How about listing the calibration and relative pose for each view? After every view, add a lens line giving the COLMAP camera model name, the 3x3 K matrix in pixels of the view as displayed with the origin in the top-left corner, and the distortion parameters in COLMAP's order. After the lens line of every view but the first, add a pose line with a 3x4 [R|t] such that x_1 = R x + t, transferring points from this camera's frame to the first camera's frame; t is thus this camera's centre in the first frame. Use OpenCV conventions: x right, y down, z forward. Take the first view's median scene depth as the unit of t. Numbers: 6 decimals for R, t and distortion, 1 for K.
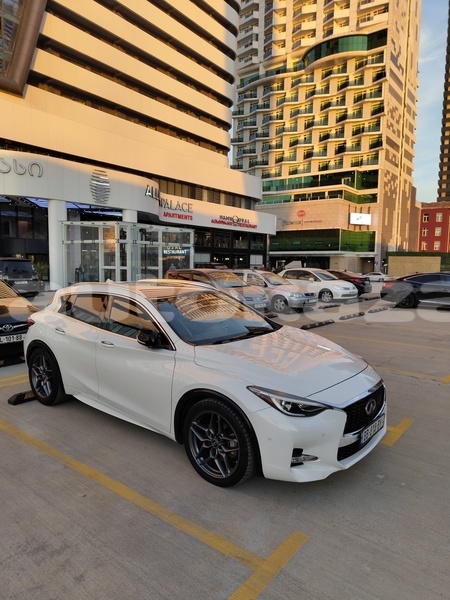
lens RADIAL K [[419.2, 0, 218.4], [0, 419.2, 302.6], [0, 0, 1]] dist [0.000535, 0.001934]
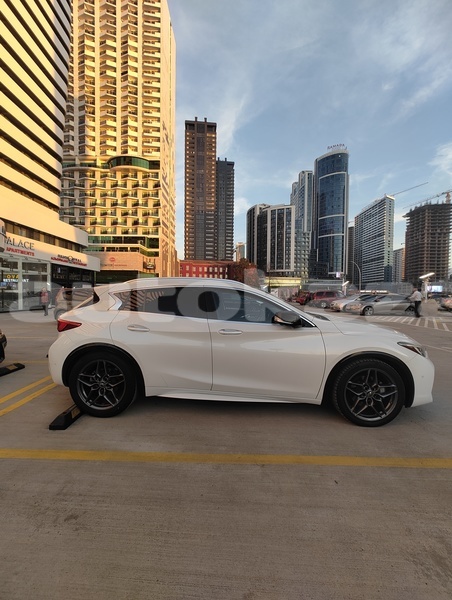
lens RADIAL K [[250.7, 0, 226.0], [0, 250.7, 300.0], [0, 0, 1]] dist [-0.001261, -0.000248]
pose [[0.790206, -0.017583, 0.612589, -0.036991], [0.058332, 0.997208, -0.046622, 0.002889], [-0.610059, 0.072574, 0.789025, 0.029527]]
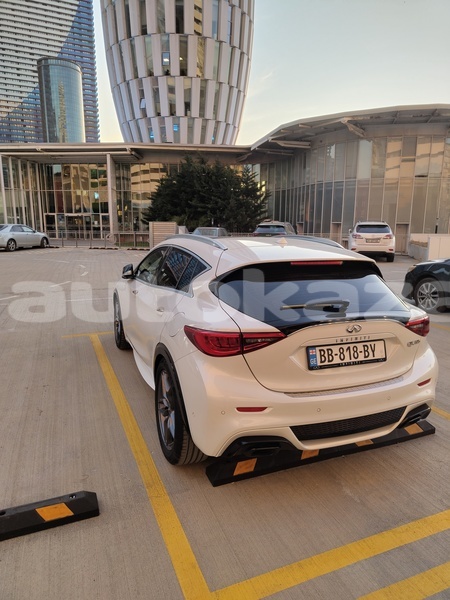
lens RADIAL K [[415.6, 0, 225.0], [0, 415.6, 300.0], [0, 0, 1]] dist [0.001433, 0.001005]
pose [[-0.874237, -0.102102, 0.474641, -0.035317], [0.038010, 0.960241, 0.276573, -0.009982], [-0.484008, 0.259831, -0.835598, 0.115517]]
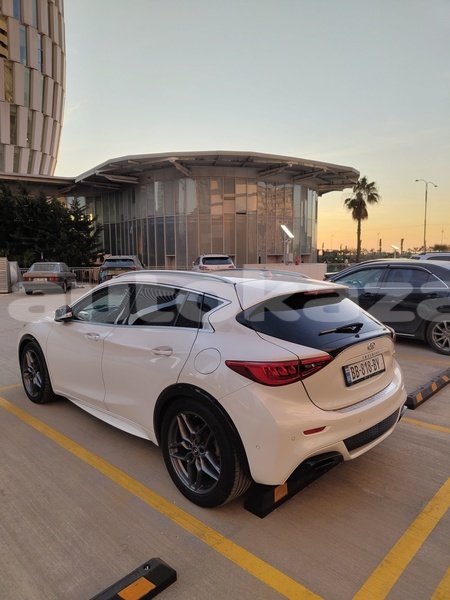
lens RADIAL K [[419.2, 0, 218.4], [0, 419.2, 302.6], [0, 0, 1]] dist [0.000535, 0.001934]
pose [[-0.995138, -0.008541, 0.098123, -0.019017], [0.013019, 0.976085, 0.216999, -0.010864], [-0.097630, 0.217221, -0.971228, 0.121784]]
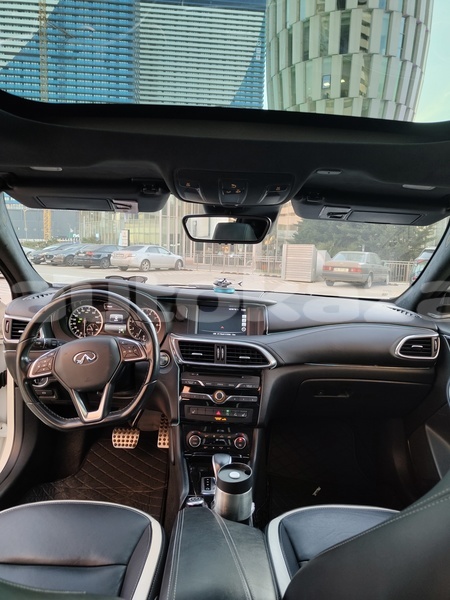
lens RADIAL K [[415.6, 0, 225.0], [0, 415.6, 300.0], [0, 0, 1]] dist [0.001433, 0.001005]
pose [[-0.648017, -0.119470, 0.752197, -0.013044], [0.038776, 0.981165, 0.189241, 0.000399], [-0.760638, 0.151799, -0.631179, 0.071693]]
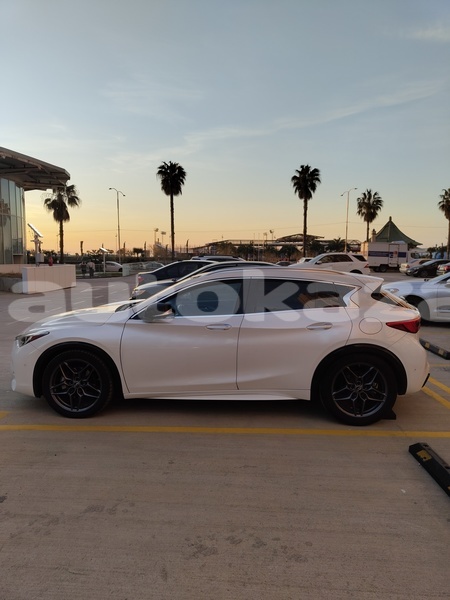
lens RADIAL K [[415.6, 0, 225.0], [0, 415.6, 300.0], [0, 0, 1]] dist [0.001433, 0.001005]
pose [[-0.801815, 0.051279, -0.595369, 0.032736], [-0.074226, 0.980049, 0.184377, -0.009981], [0.592945, 0.192028, -0.782011, 0.118354]]
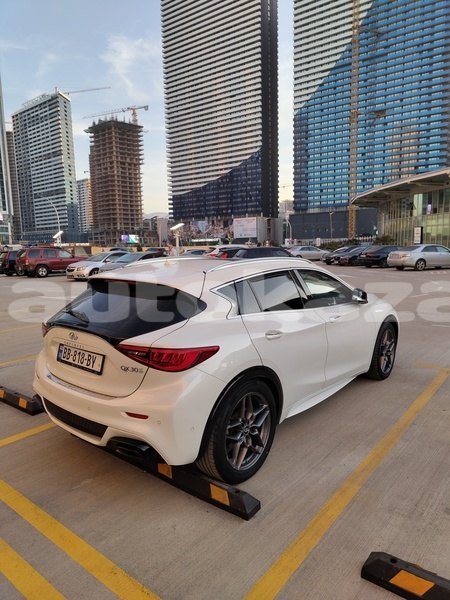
lens RADIAL K [[415.6, 0, 225.0], [0, 415.6, 300.0], [0, 0, 1]] dist [0.001433, 0.001005]
pose [[-0.008423, -0.140153, 0.990094, -0.066294], [0.119508, 0.982892, 0.140150, -0.005566], [-0.992798, 0.119505, 0.008470, 0.070161]]
